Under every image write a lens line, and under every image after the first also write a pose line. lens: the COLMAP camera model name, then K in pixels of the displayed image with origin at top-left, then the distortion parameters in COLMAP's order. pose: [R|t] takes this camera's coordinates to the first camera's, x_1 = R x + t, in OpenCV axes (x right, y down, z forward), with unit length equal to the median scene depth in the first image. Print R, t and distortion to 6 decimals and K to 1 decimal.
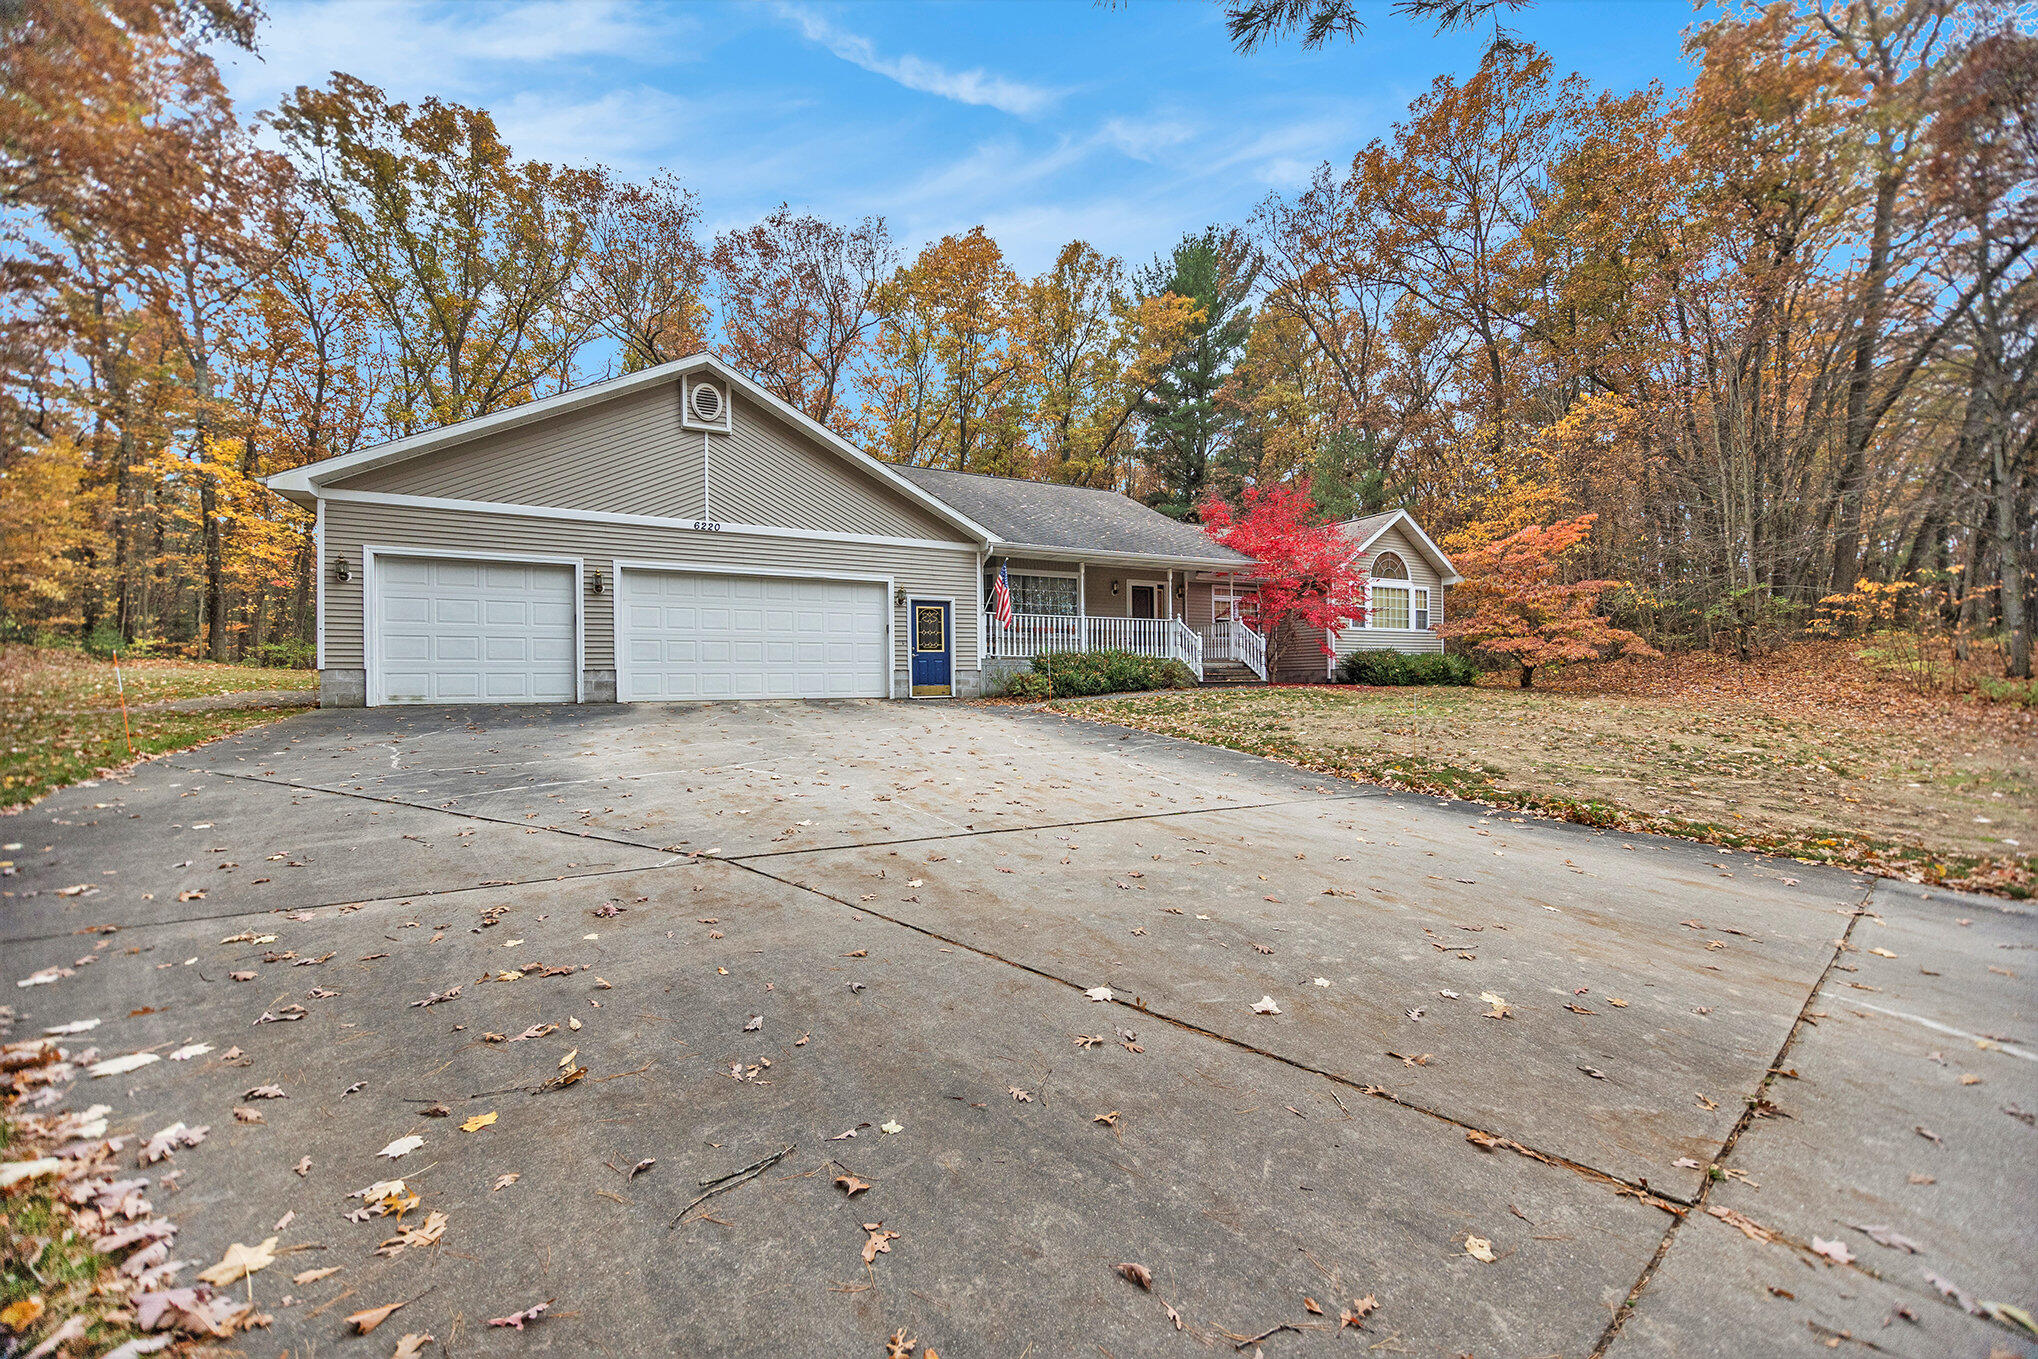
lens RADIAL K [[786.8, 0, 1010.0], [0, 786.8, 679.7], [0, 0, 1]] dist [-0.003069, -0.000076]
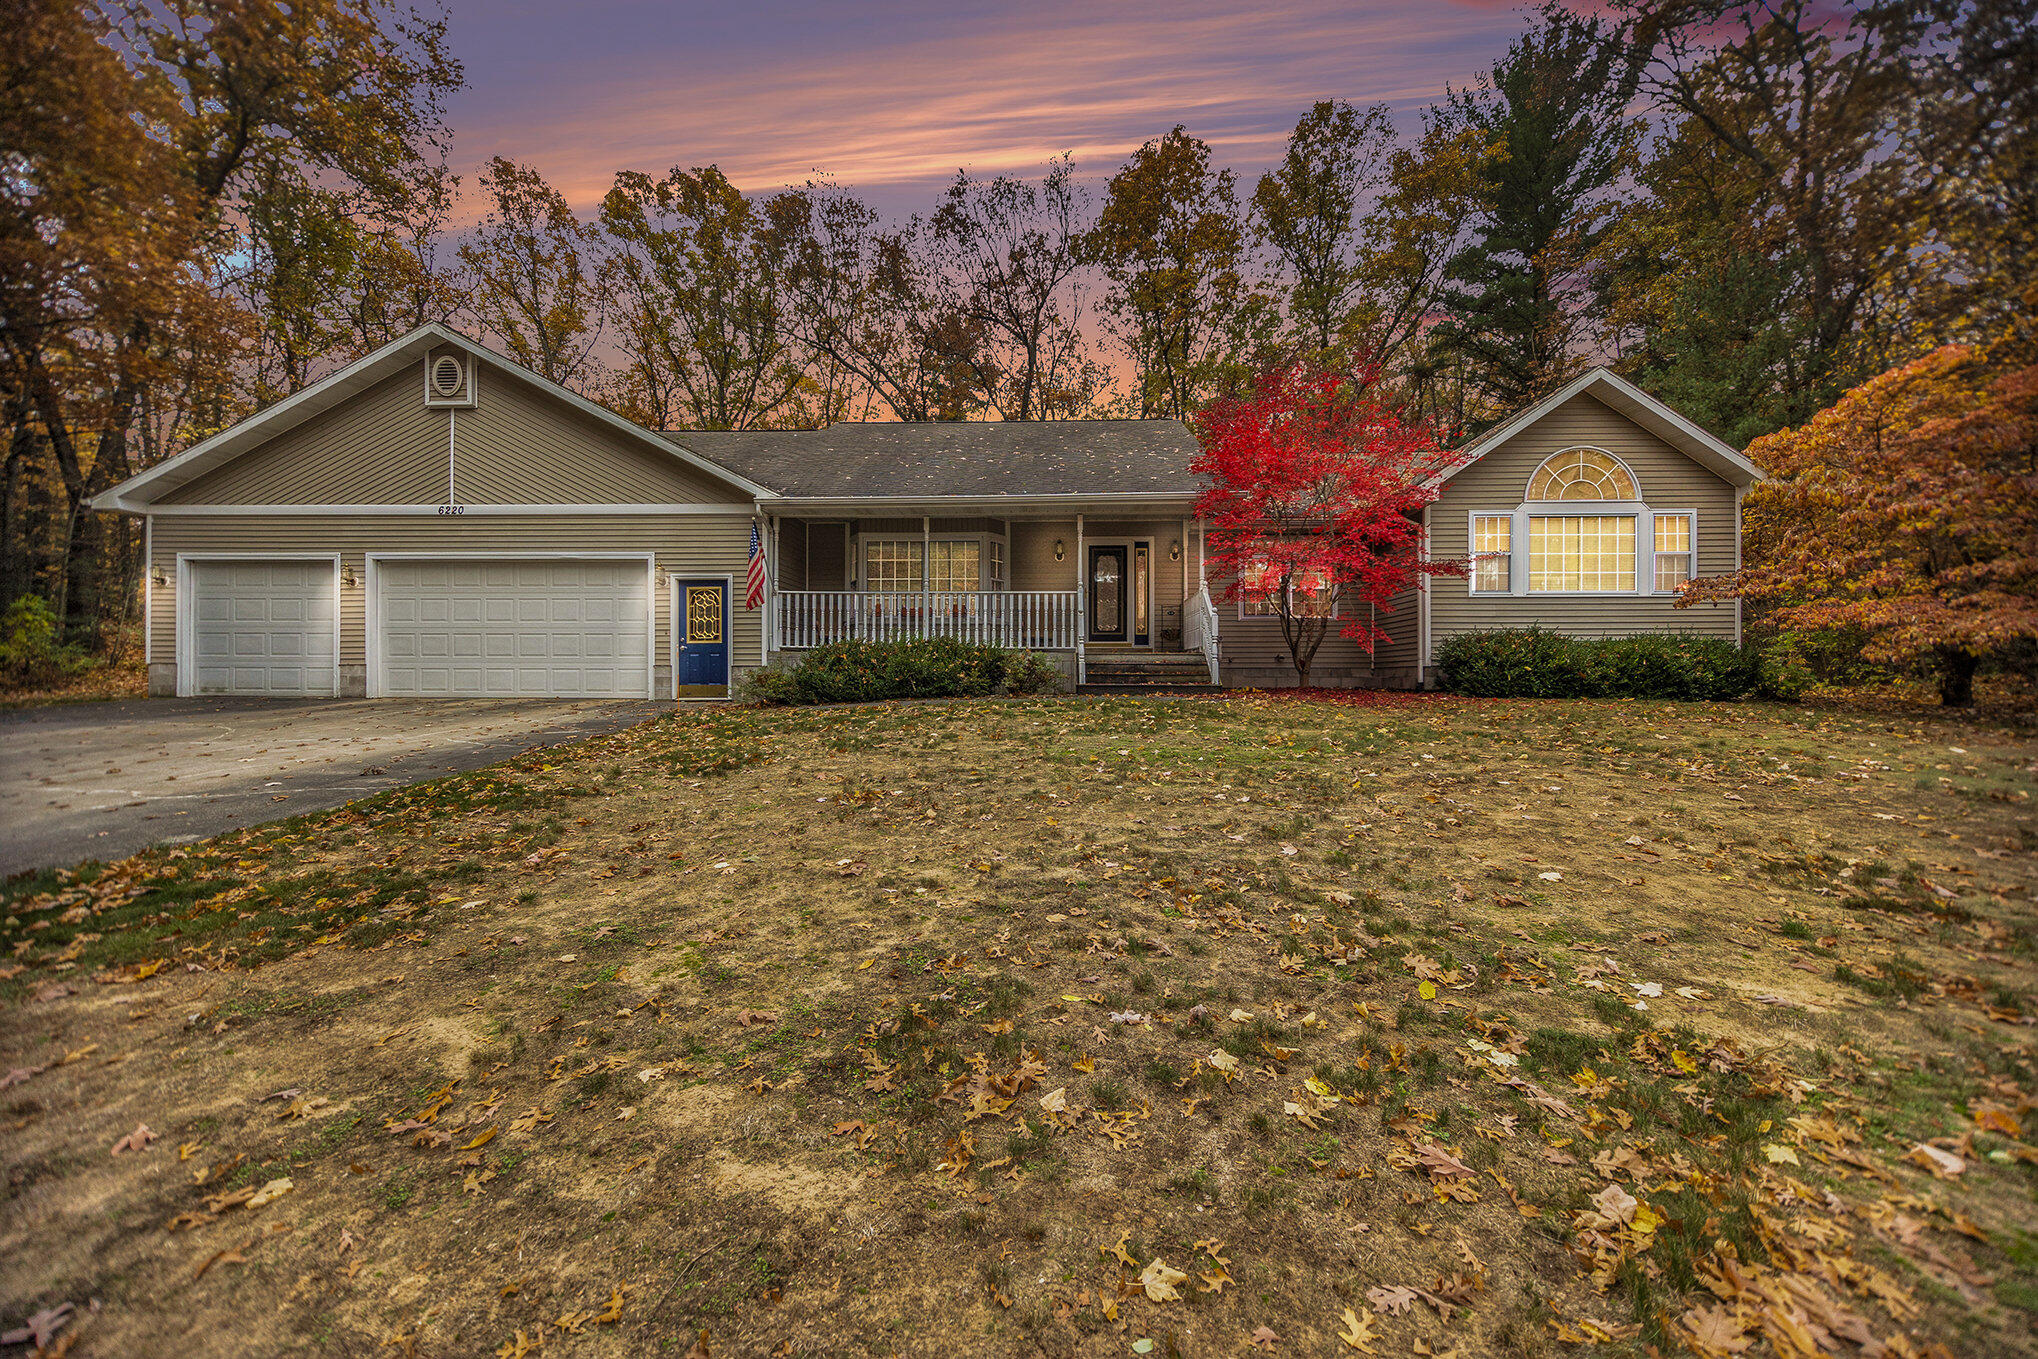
lens RADIAL K [[804.2, 0, 1025.2], [0, 804.2, 683.4], [0, 0, 1]] dist [0.001376, 0.000894]
pose [[0.860058, 0.012490, -0.510044, 0.640396], [-0.009613, 0.999920, 0.008275, -0.004454], [0.510106, -0.002214, 0.860109, 0.490033]]
